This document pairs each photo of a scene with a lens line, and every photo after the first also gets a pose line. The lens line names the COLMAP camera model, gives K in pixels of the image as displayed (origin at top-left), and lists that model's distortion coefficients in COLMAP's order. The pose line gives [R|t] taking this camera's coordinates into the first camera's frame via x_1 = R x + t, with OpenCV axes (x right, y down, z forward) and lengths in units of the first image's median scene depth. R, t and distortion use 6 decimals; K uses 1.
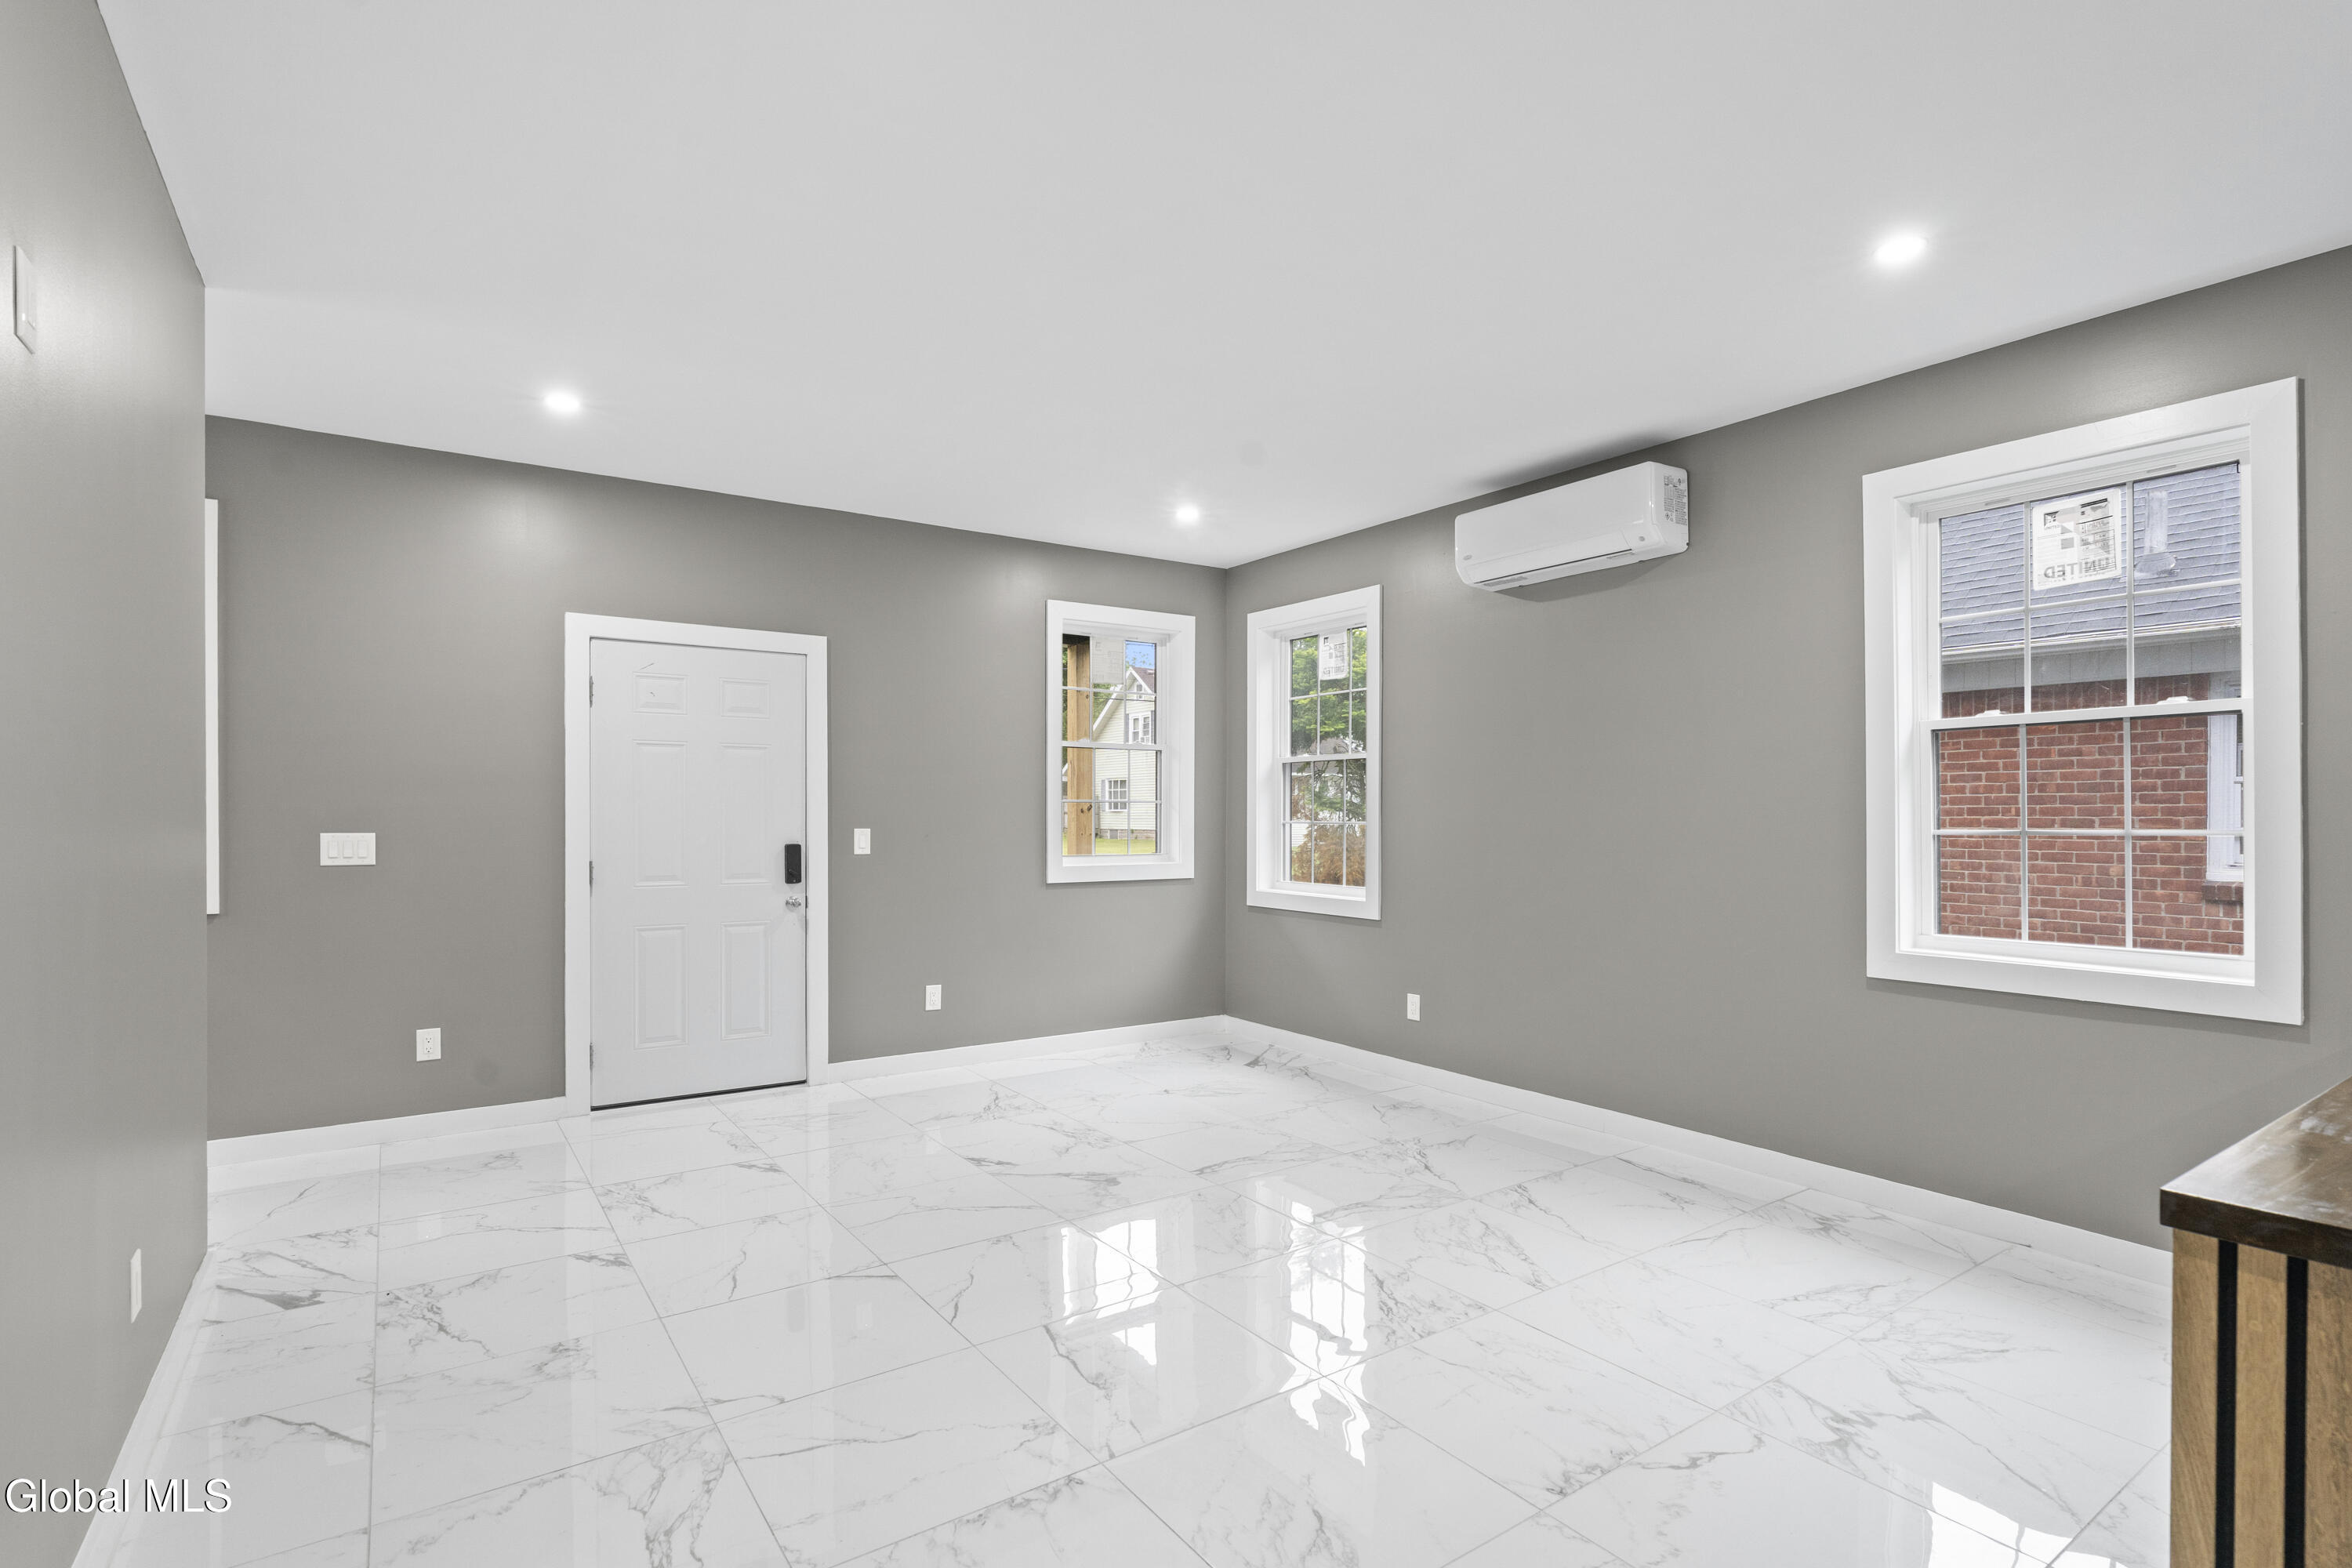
lens RADIAL K [[1124.9, 0, 1180.6], [0, 1124.9, 825.7], [0, 0, 1]] dist [-0.004740, 0.000253]
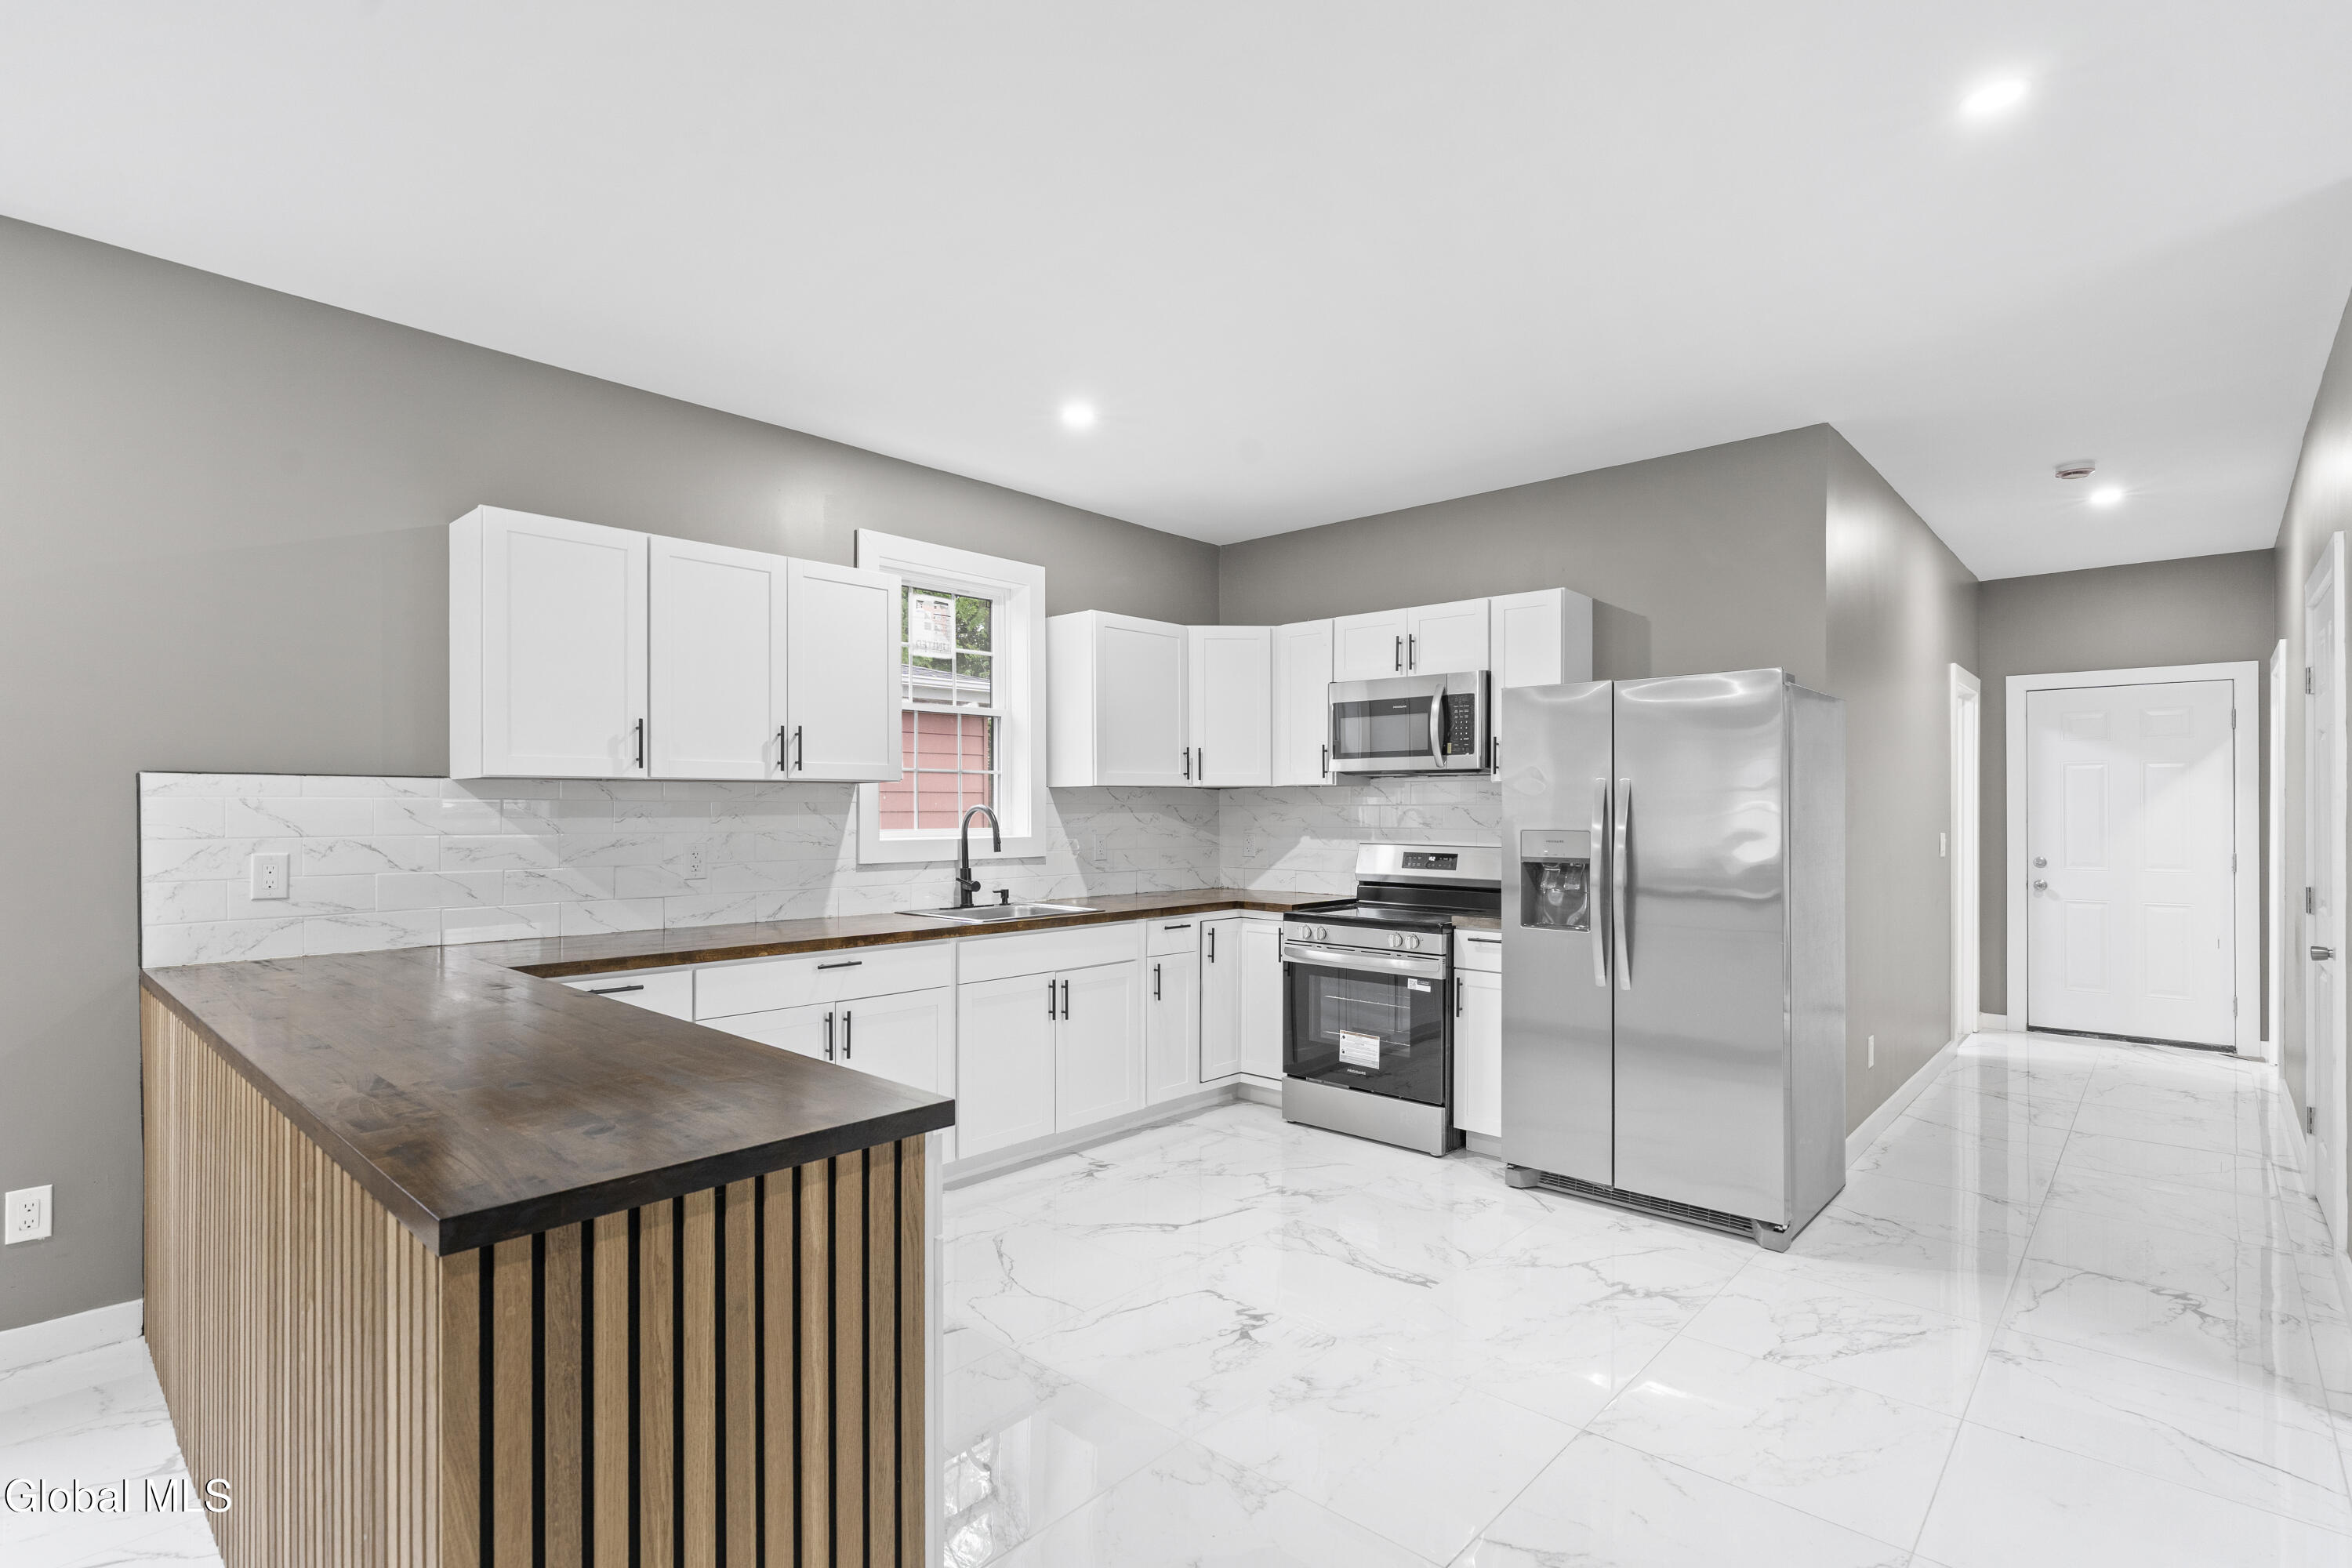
lens RADIAL K [[1126.0, 0, 1173.7], [0, 1126.0, 798.7], [0, 0, 1]] dist [-0.003234, 0.000577]
pose [[-0.223874, 0.003937, 0.974610, -0.059083], [0.009490, 0.999953, -0.001859, -0.009524], [-0.974572, 0.008833, -0.223901, 0.152301]]
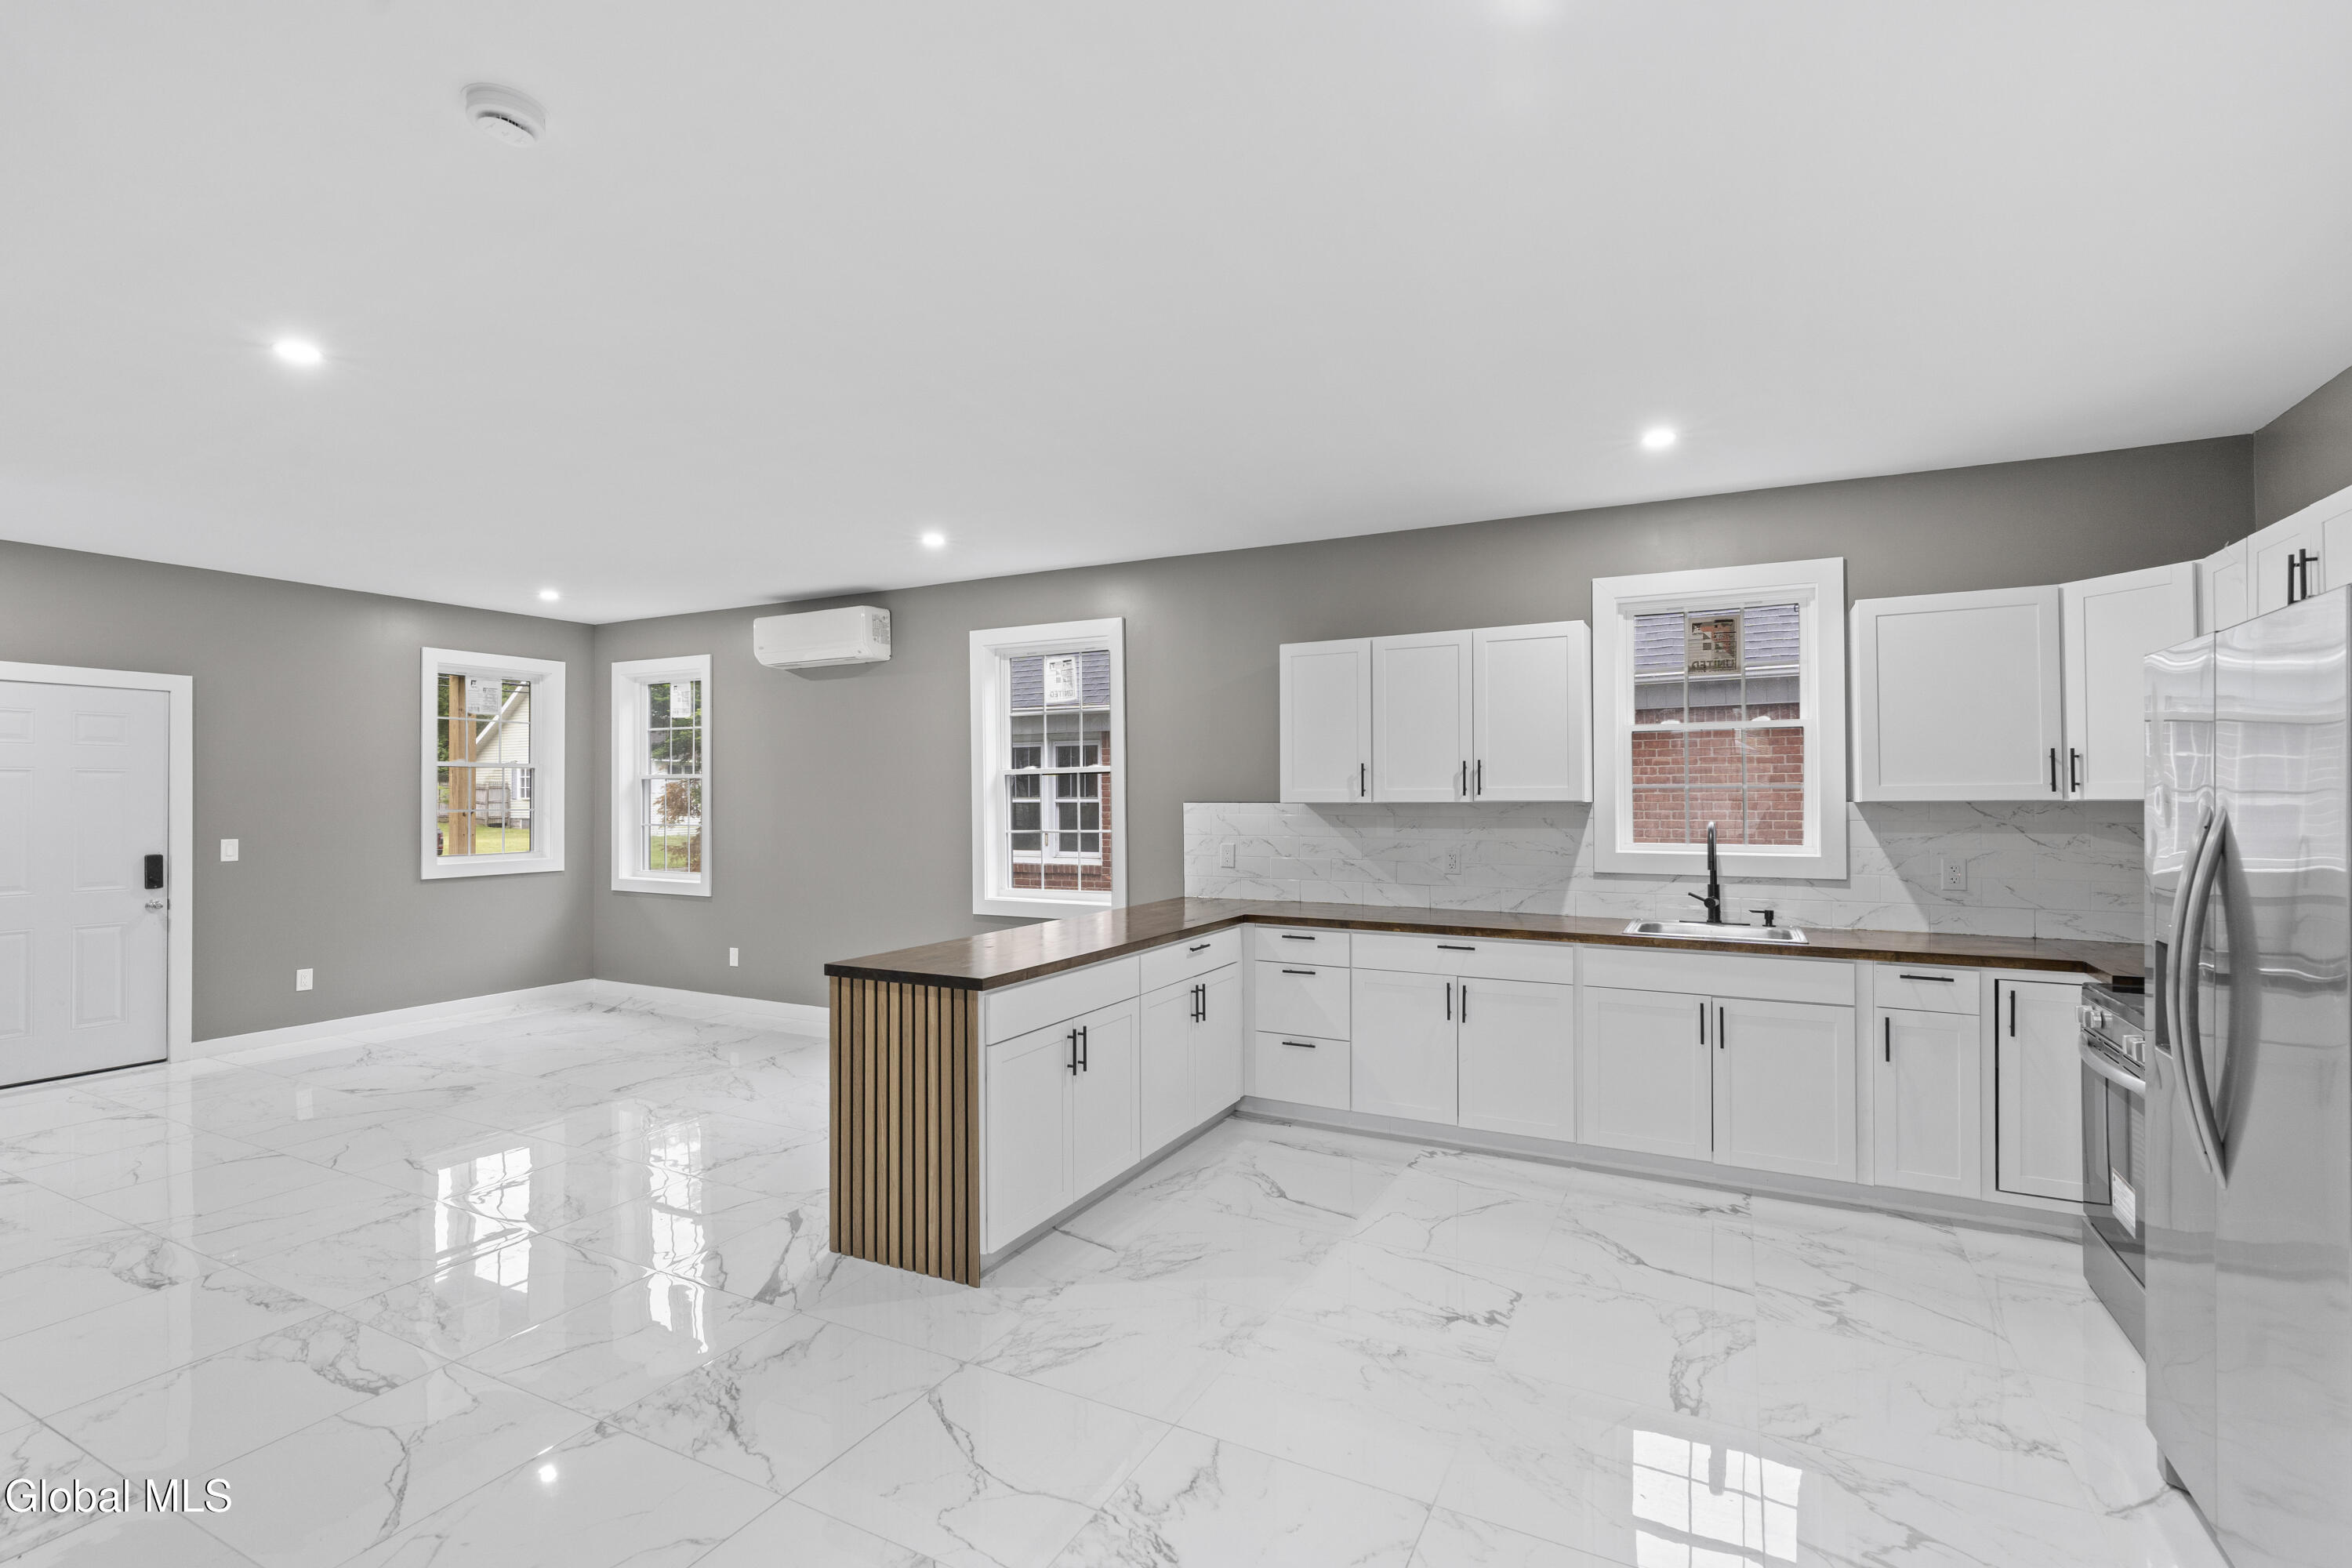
lens RADIAL K [[1077.4, 0, 1176.0], [0, 1077.4, 784.0], [0, 0, 1]] dist [-0.009465, 0.005320]
pose [[0.887075, 0.000150, 0.461625, 0.092681], [0.010223, 0.999748, -0.019971, -0.027626], [-0.461511, 0.022435, 0.886851, -0.548993]]
